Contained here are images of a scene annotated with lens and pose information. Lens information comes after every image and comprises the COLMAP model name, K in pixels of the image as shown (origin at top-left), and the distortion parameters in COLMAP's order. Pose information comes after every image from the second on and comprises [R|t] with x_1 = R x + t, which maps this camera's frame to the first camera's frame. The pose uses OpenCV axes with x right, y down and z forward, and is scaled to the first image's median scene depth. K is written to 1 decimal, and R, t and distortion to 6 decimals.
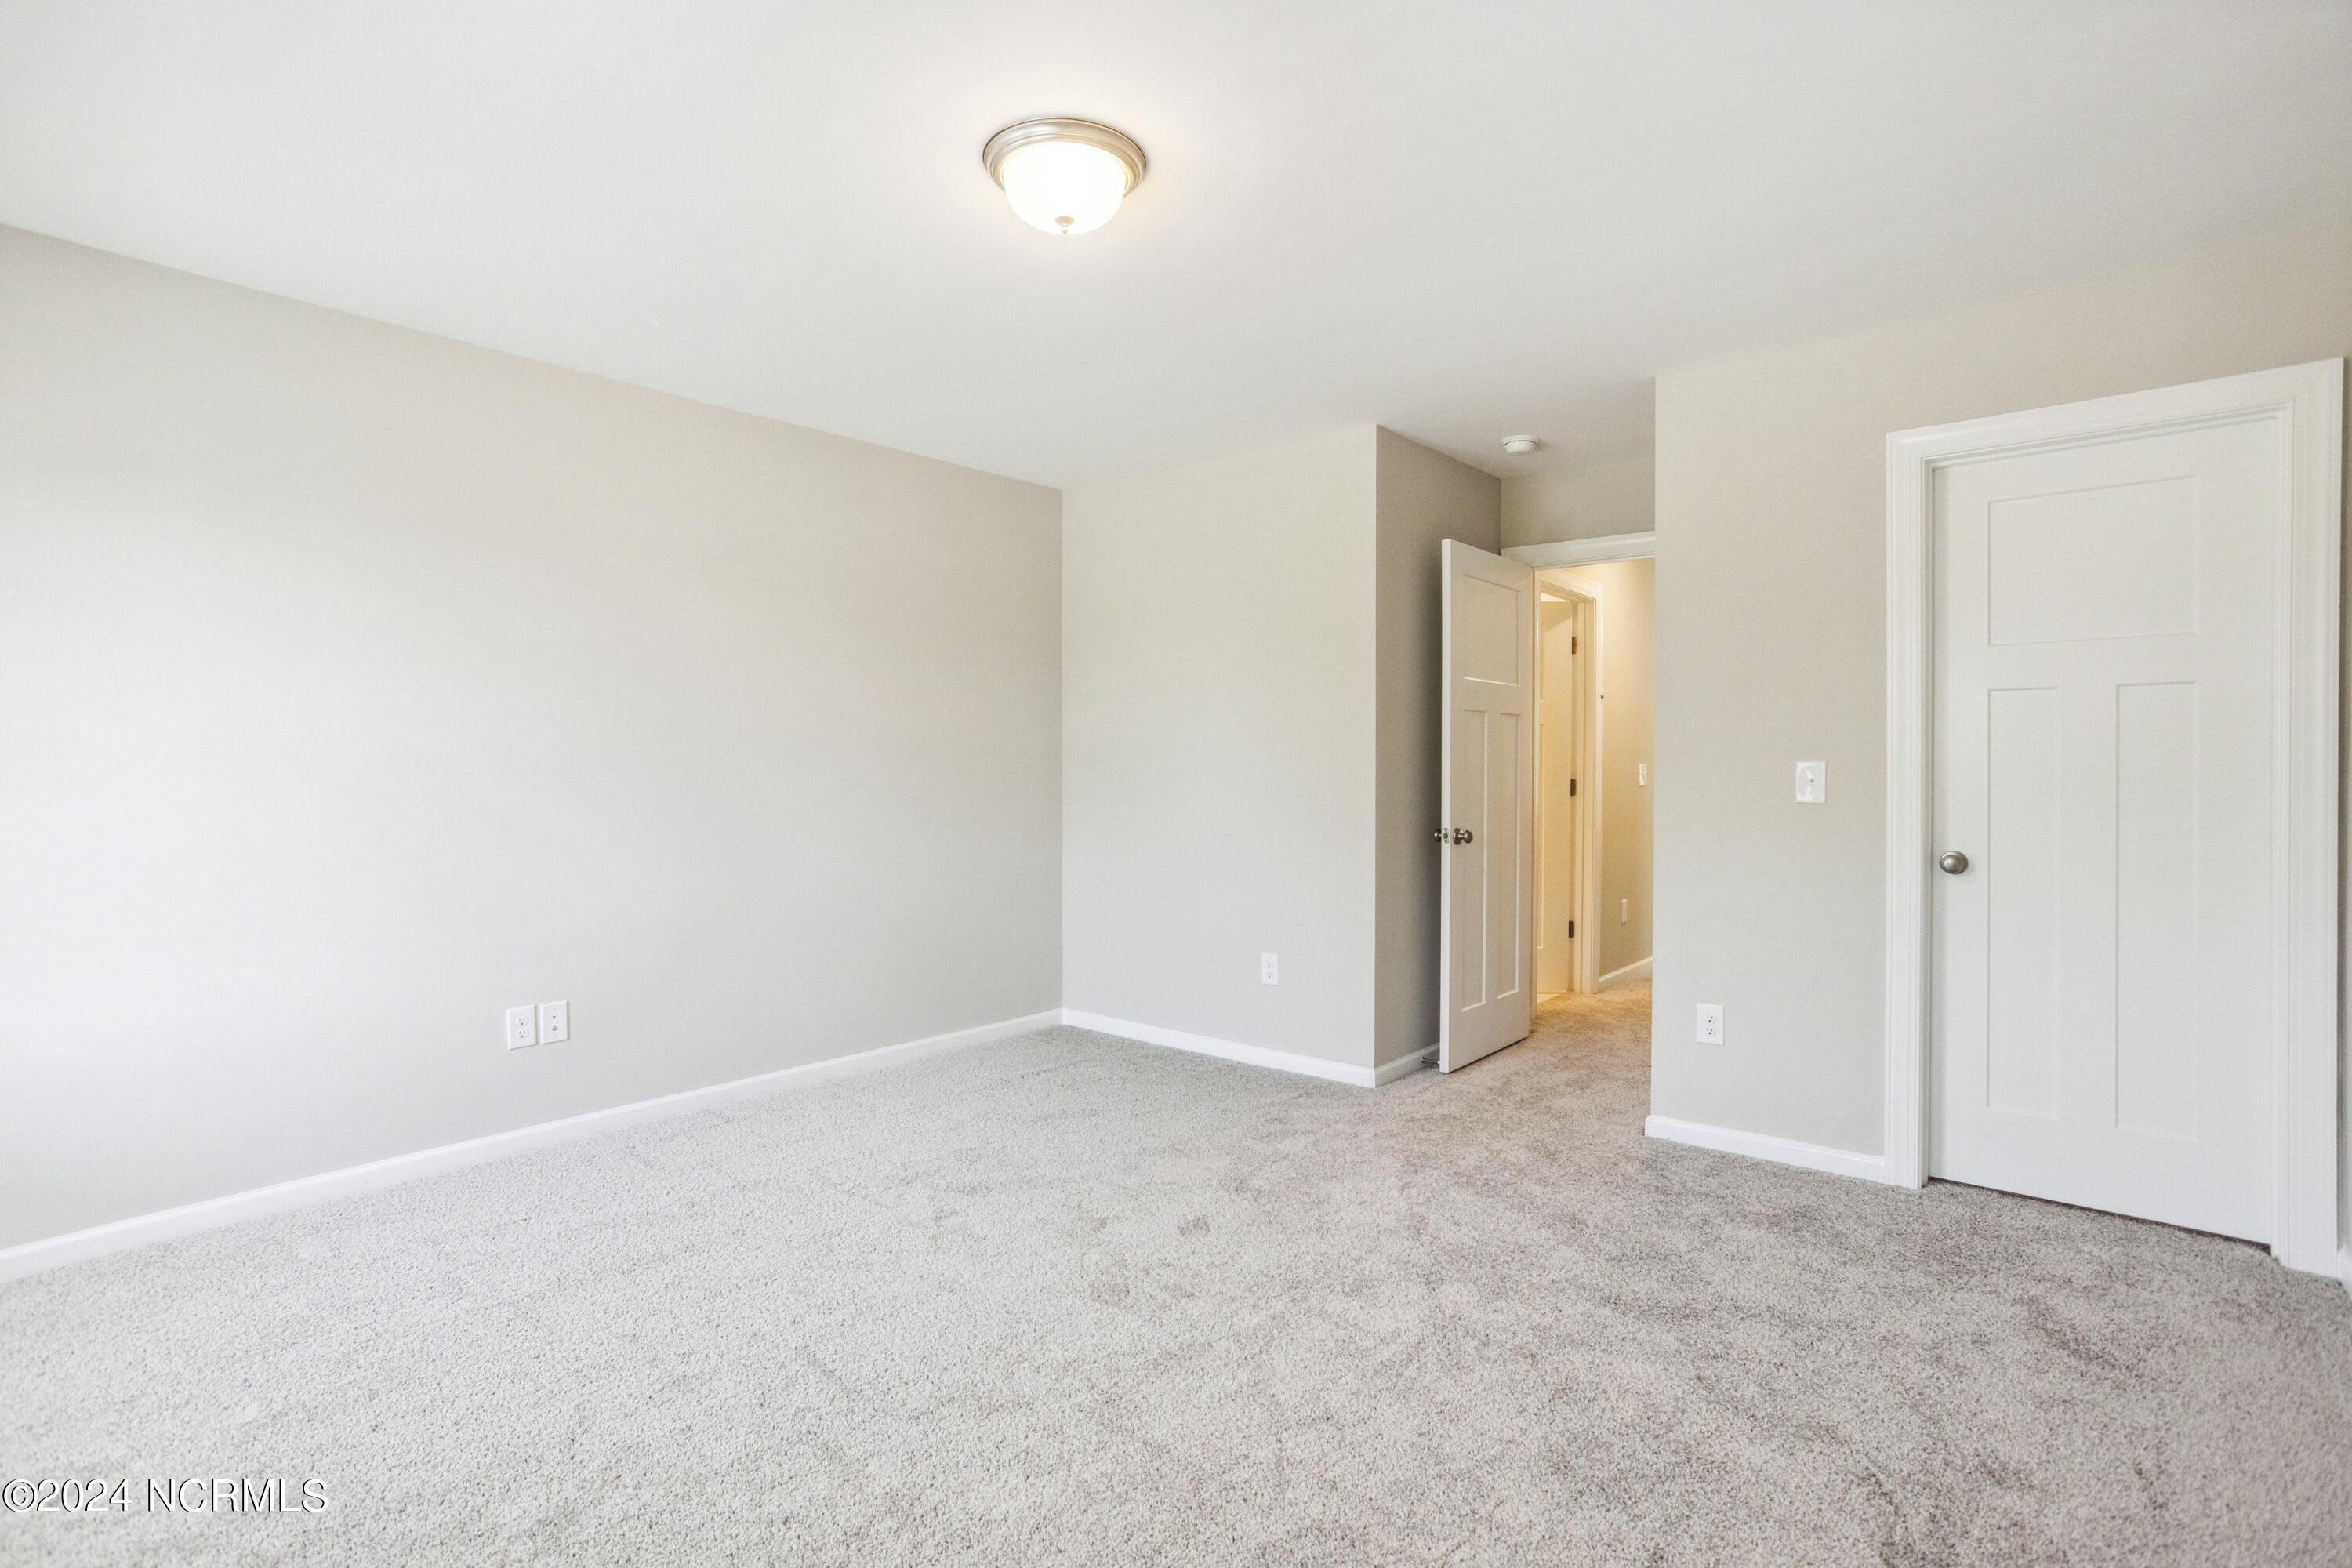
lens RADIAL K [[1138.2, 0, 1172.1], [0, 1138.2, 782.0], [0, 0, 1]] dist [-0.026059, 0.000688]
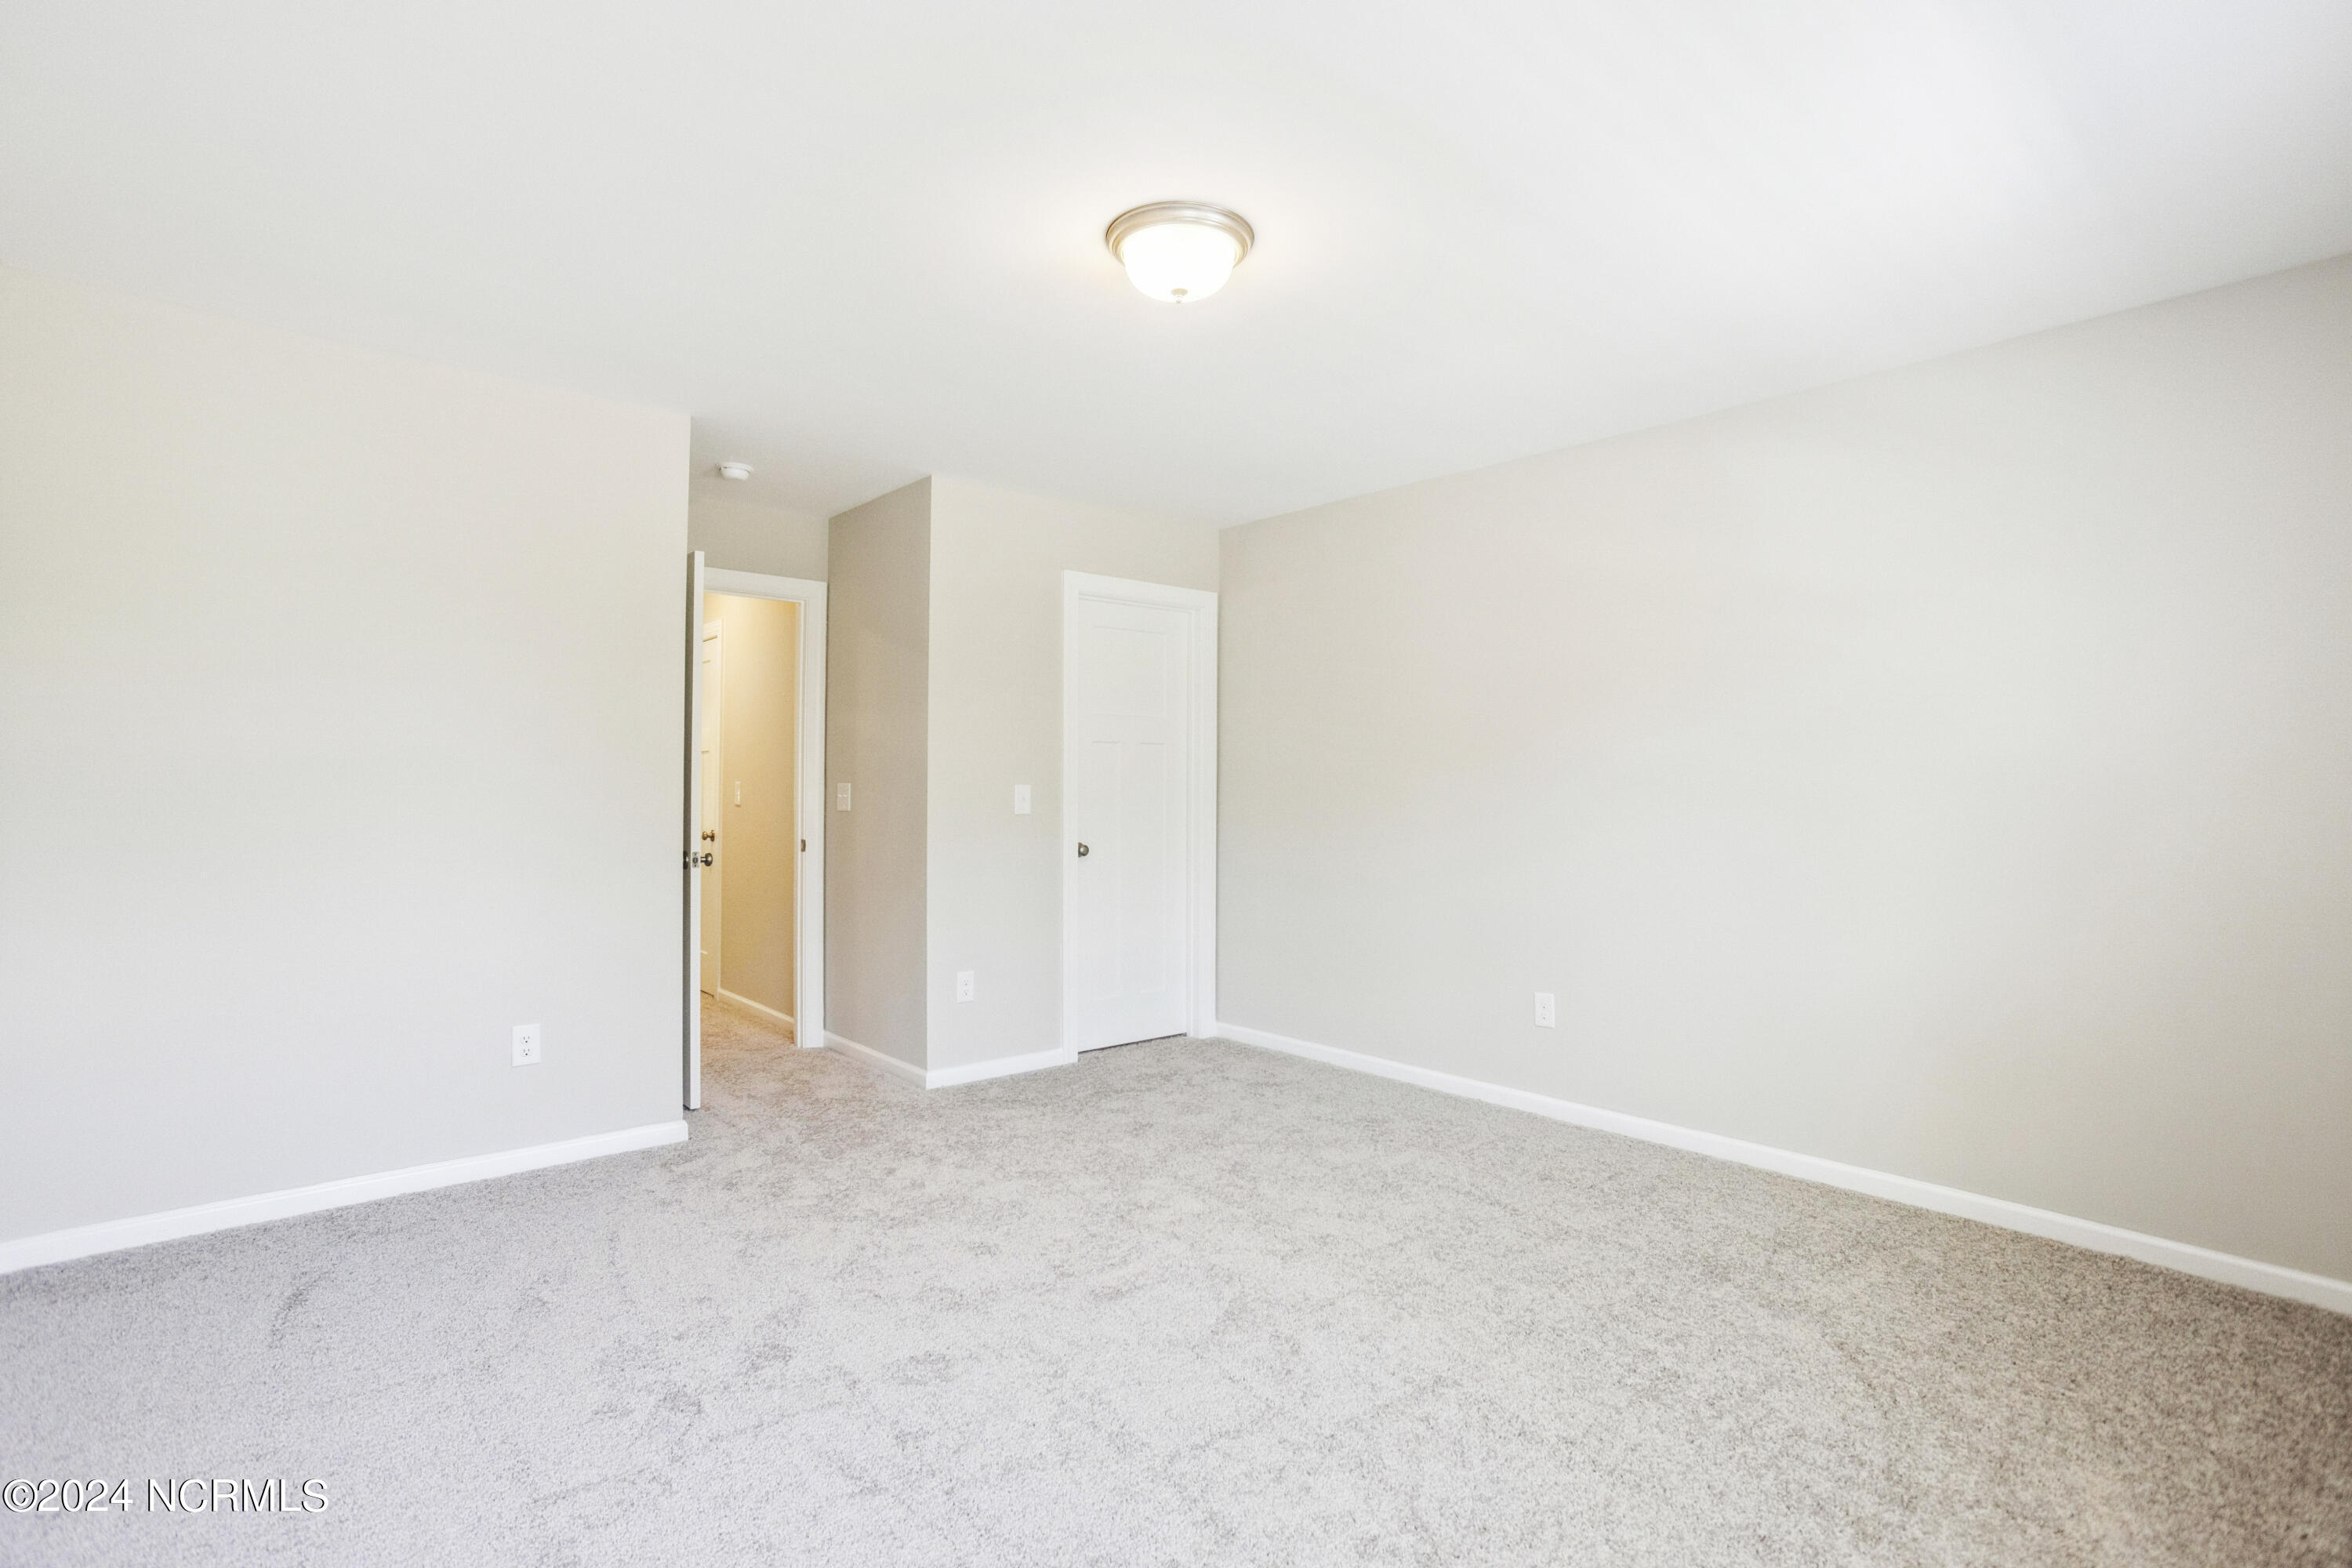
lens RADIAL K [[1138.2, 0, 1194.1], [0, 1138.2, 784.0], [0, 0, 1]] dist [-0.026059, 0.000688]
pose [[0.153941, 0.001142, 0.988079, -0.763877], [0.004224, 0.999989, -0.001814, -0.015417], [-0.988071, 0.004453, 0.153934, 0.529911]]
